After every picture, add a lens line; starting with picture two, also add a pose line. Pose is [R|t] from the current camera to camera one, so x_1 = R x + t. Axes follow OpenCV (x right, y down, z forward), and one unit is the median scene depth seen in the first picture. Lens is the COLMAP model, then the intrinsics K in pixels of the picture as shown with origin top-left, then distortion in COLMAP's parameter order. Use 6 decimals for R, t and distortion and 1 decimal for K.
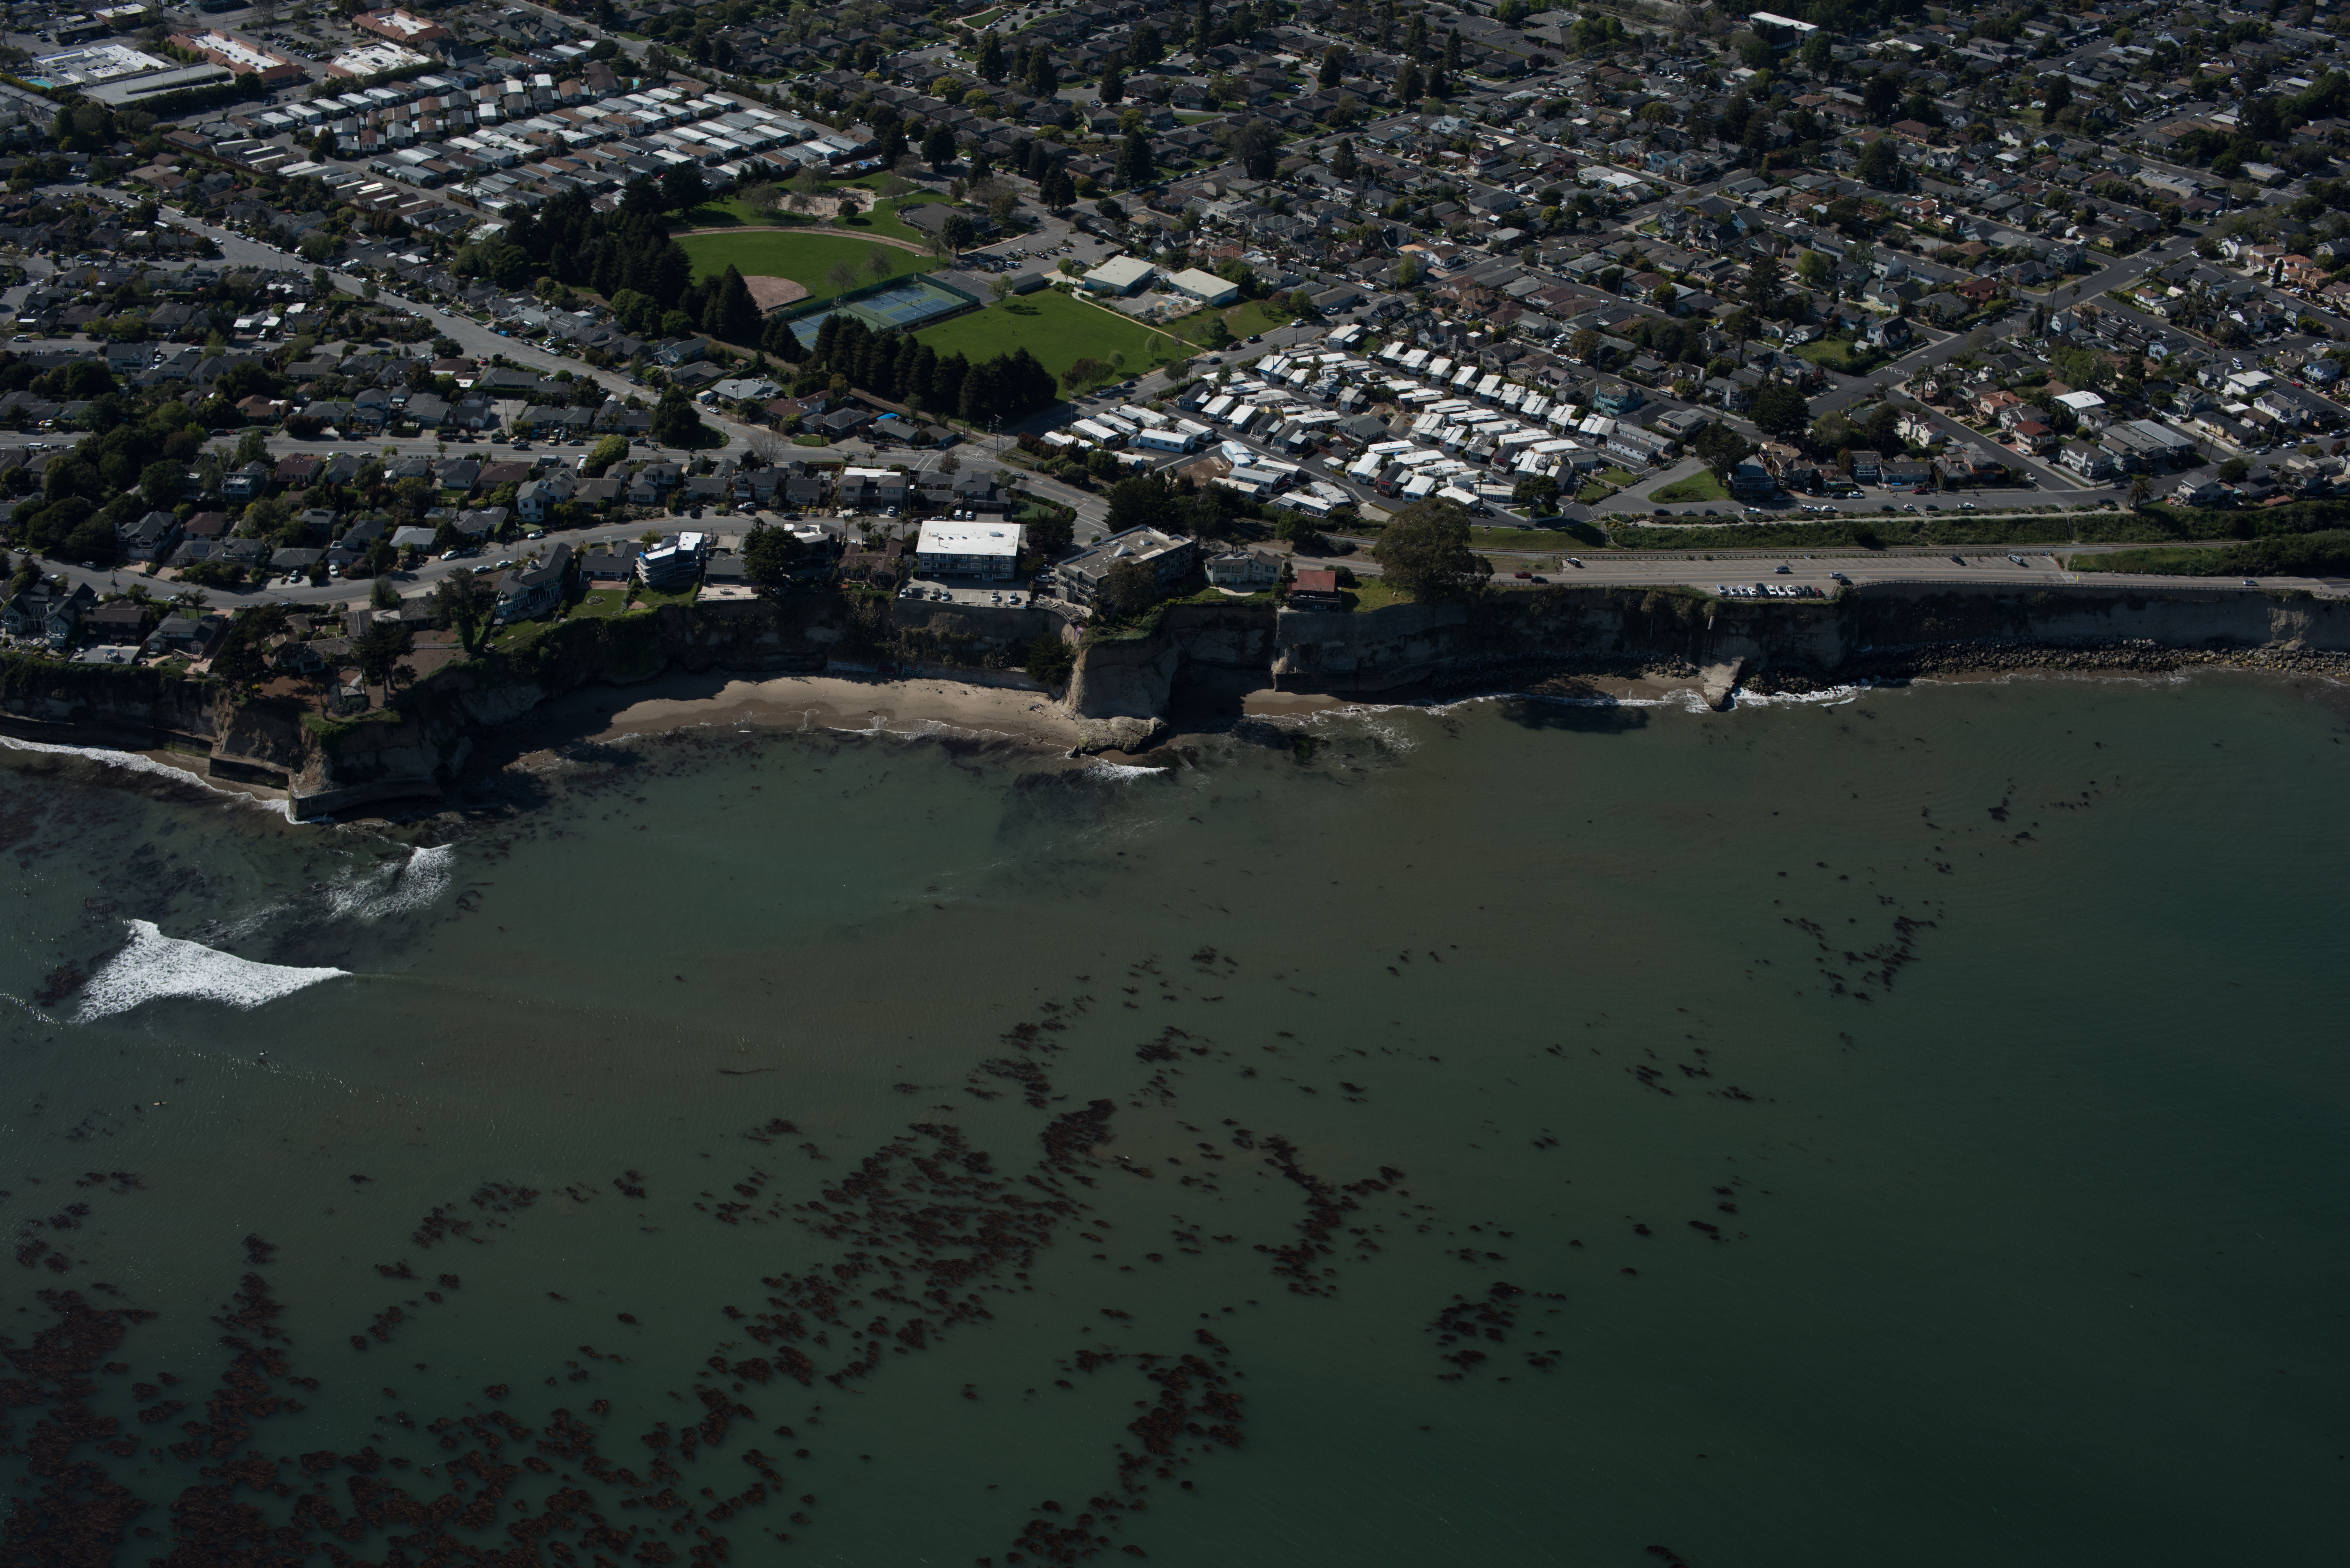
lens RADIAL K [[2709.5, 0, 1175.0], [0, 2709.5, 784.0], [0, 0, 1]] dist [-0.118482, 0.151189]
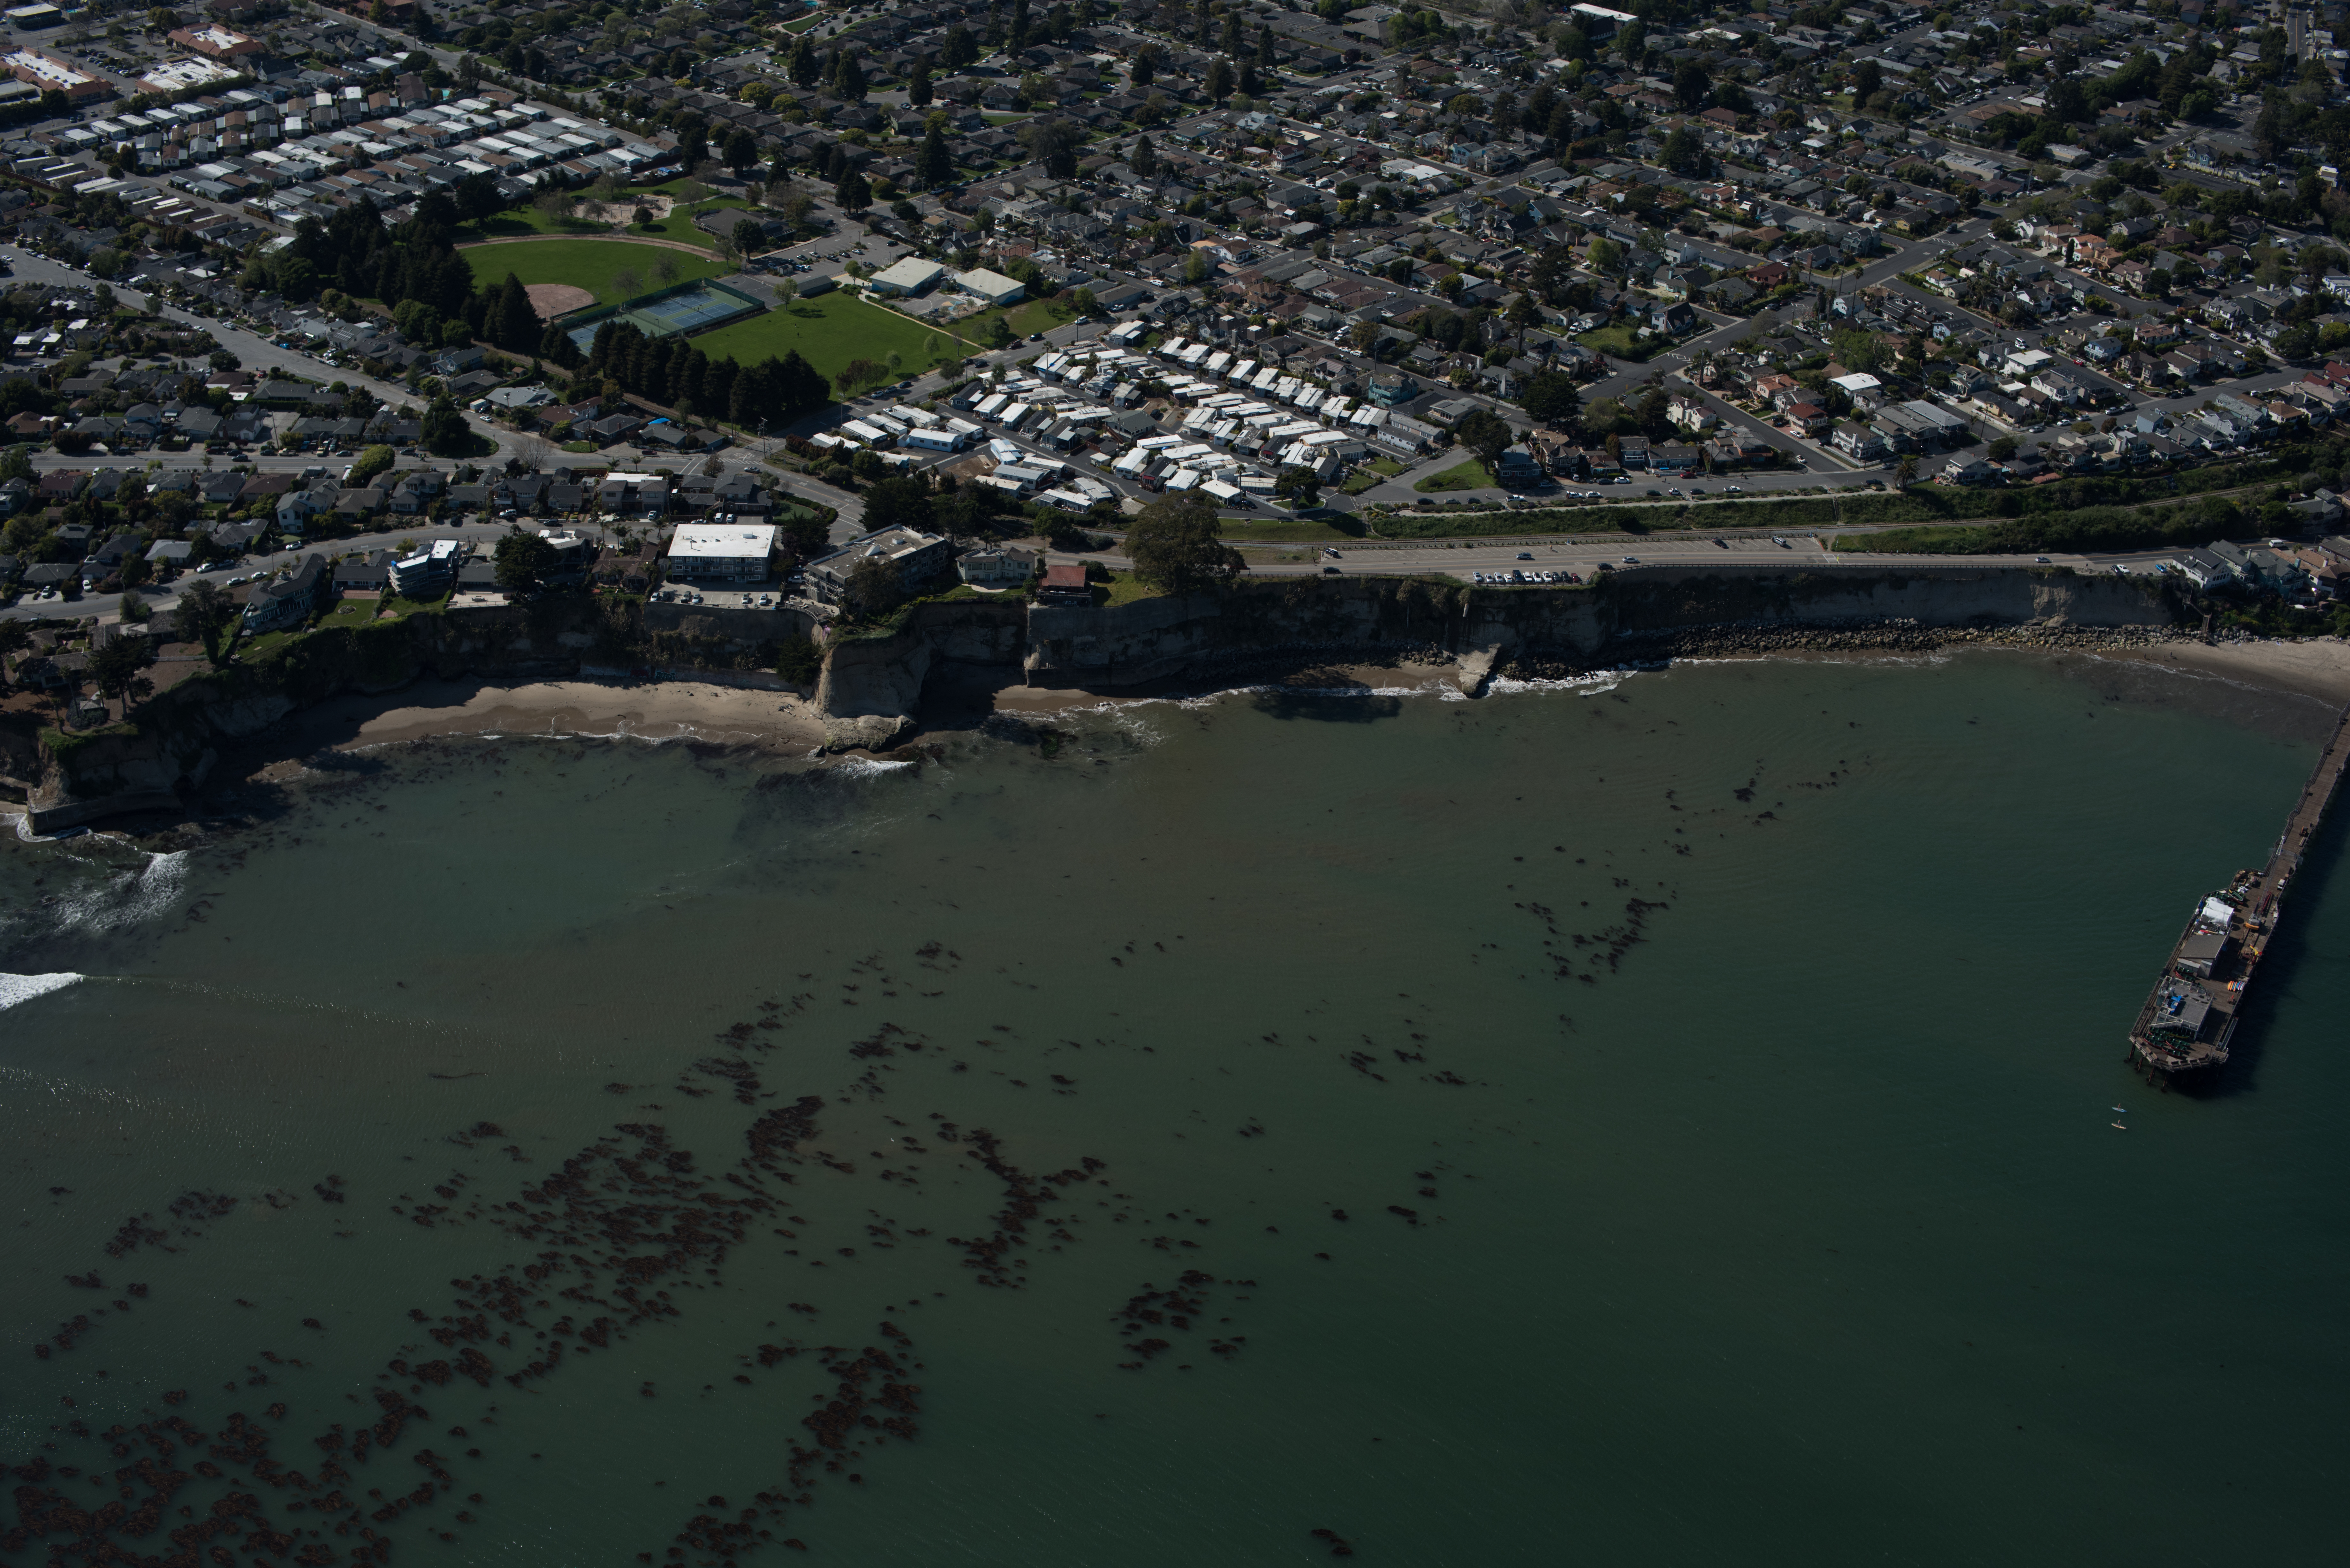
lens RADIAL K [[2709.5, 0, 1175.0], [0, 2709.5, 784.0], [0, 0, 1]] dist [-0.118482, 0.151189]
pose [[0.999638, -0.019992, 0.018016, 0.062130], [0.020022, 0.999798, -0.001513, 0.003552], [-0.017982, 0.001873, 0.999837, -0.001604]]
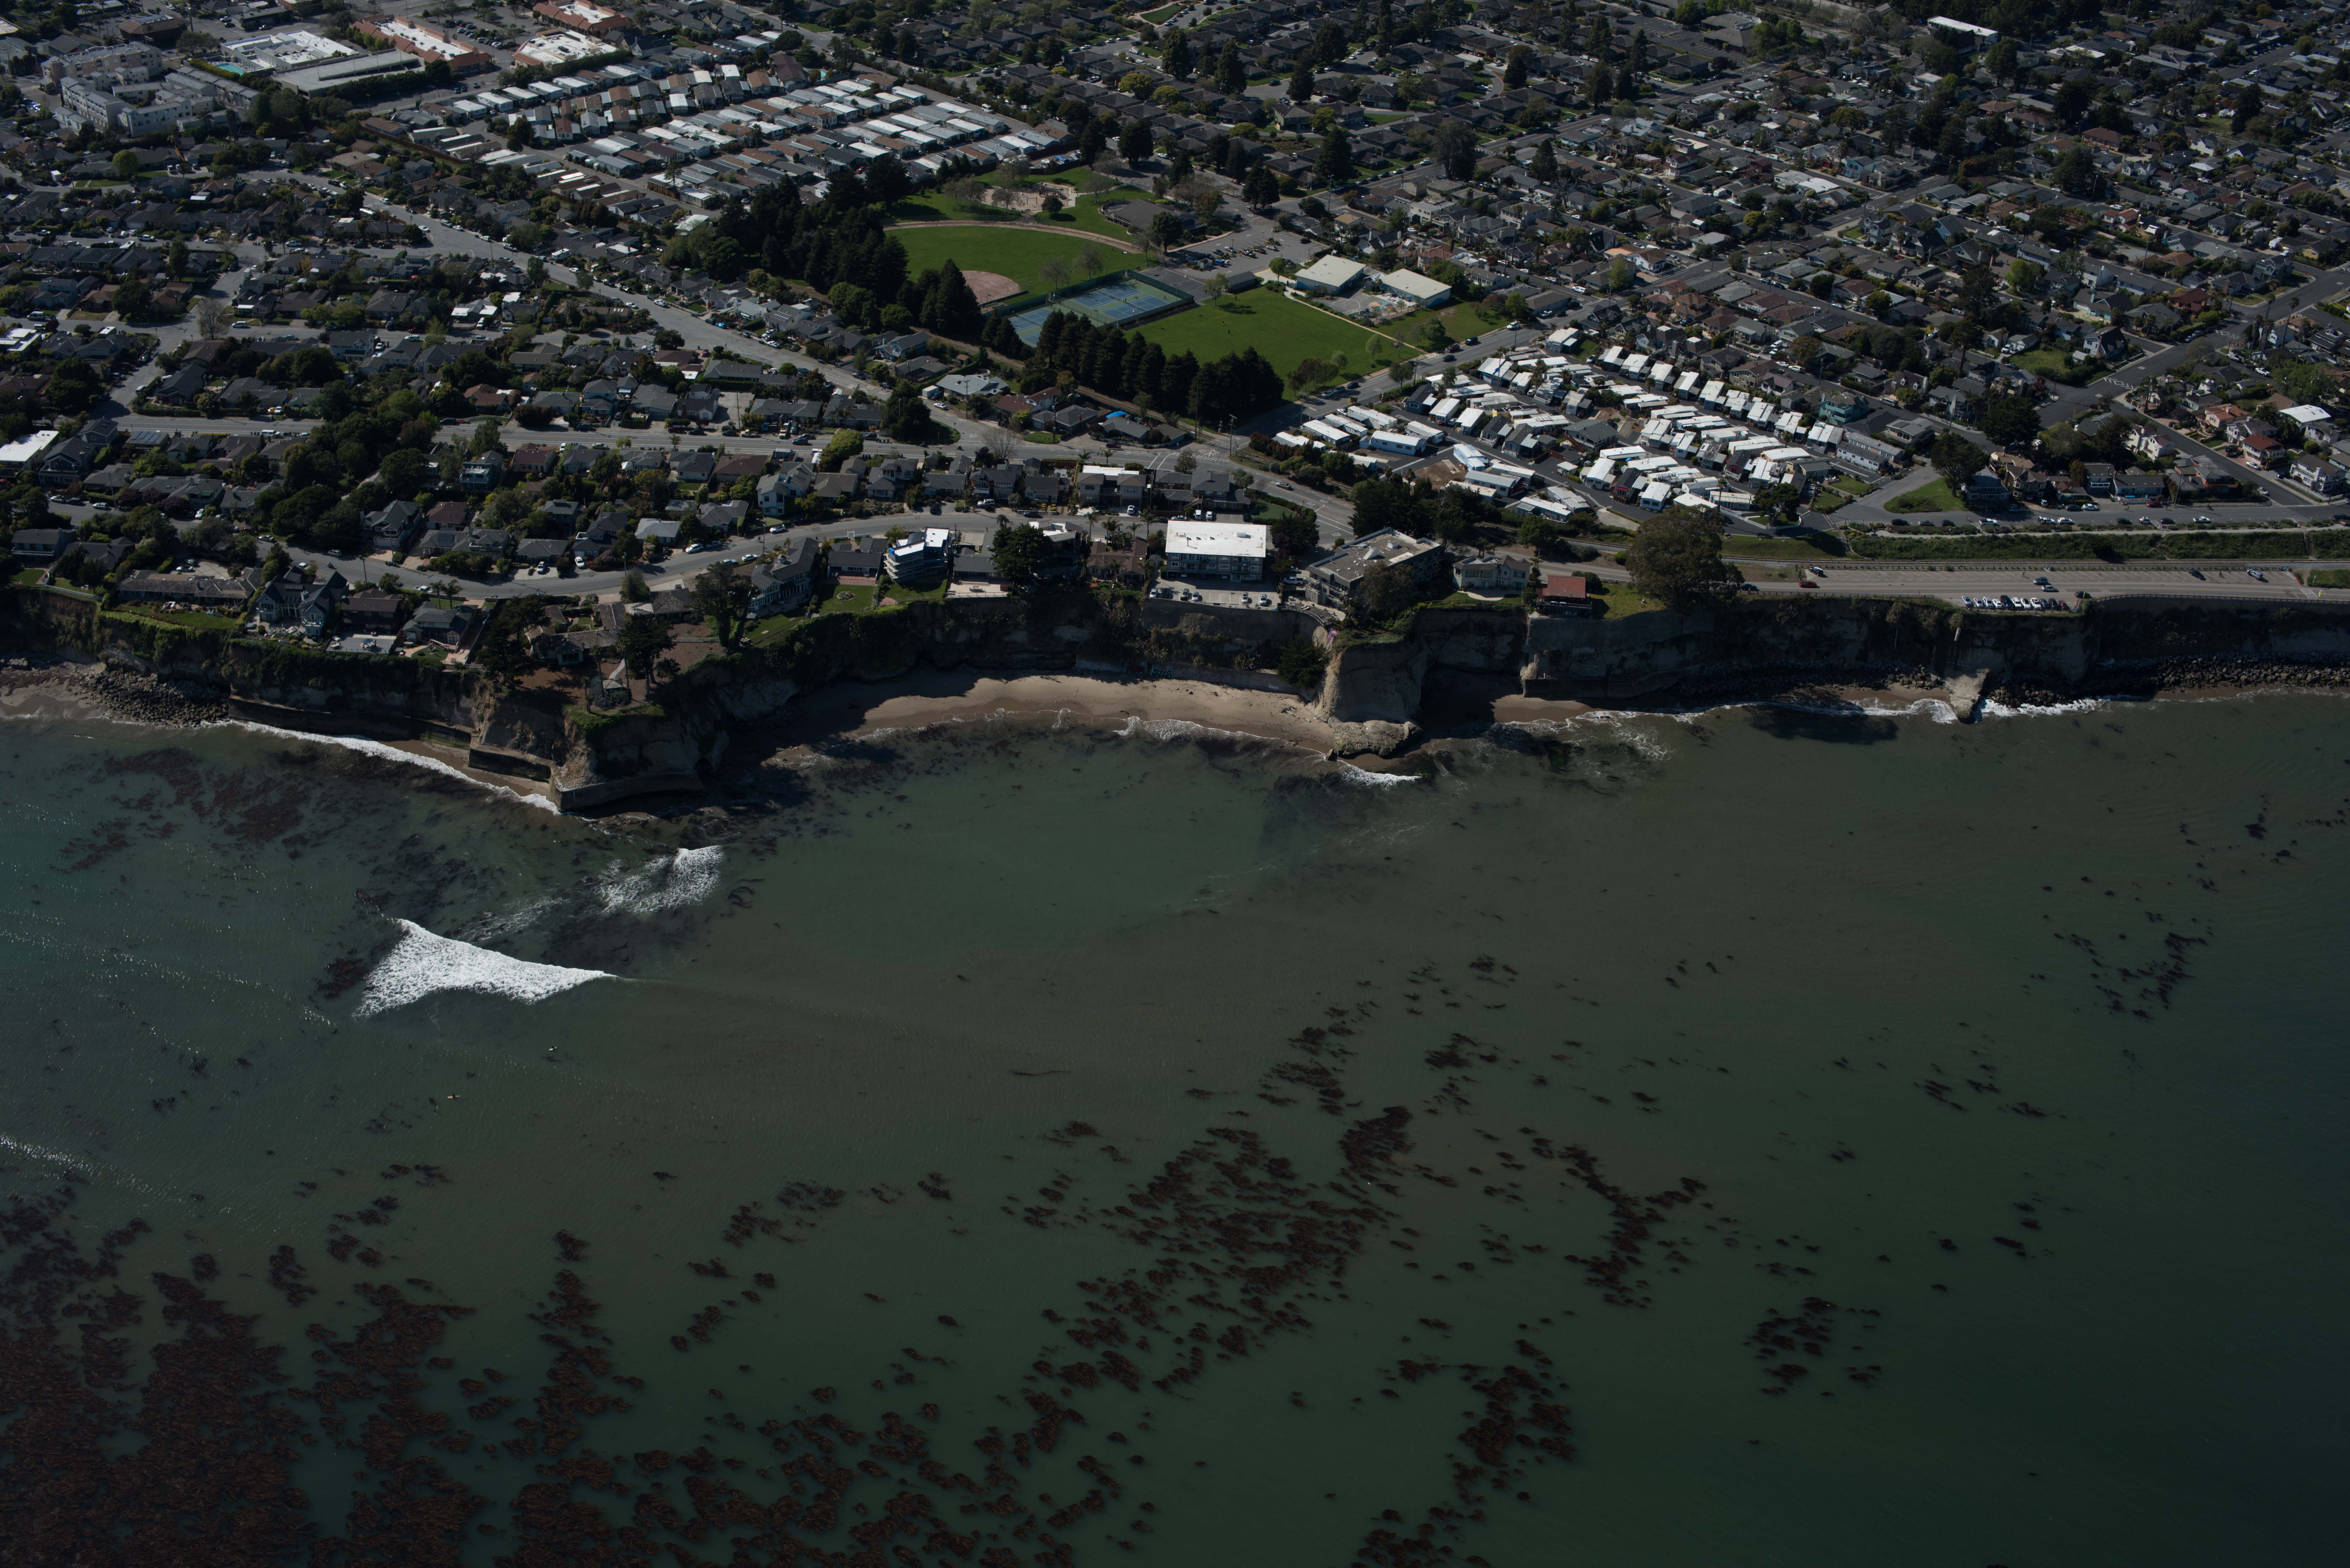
lens RADIAL K [[2709.5, 0, 1175.0], [0, 2709.5, 784.0], [0, 0, 1]] dist [-0.118482, 0.151189]
pose [[0.999717, 0.014539, -0.018836, -0.061882], [-0.014479, 0.999890, 0.003288, -0.003016], [0.018882, -0.003014, 0.999817, 0.000847]]
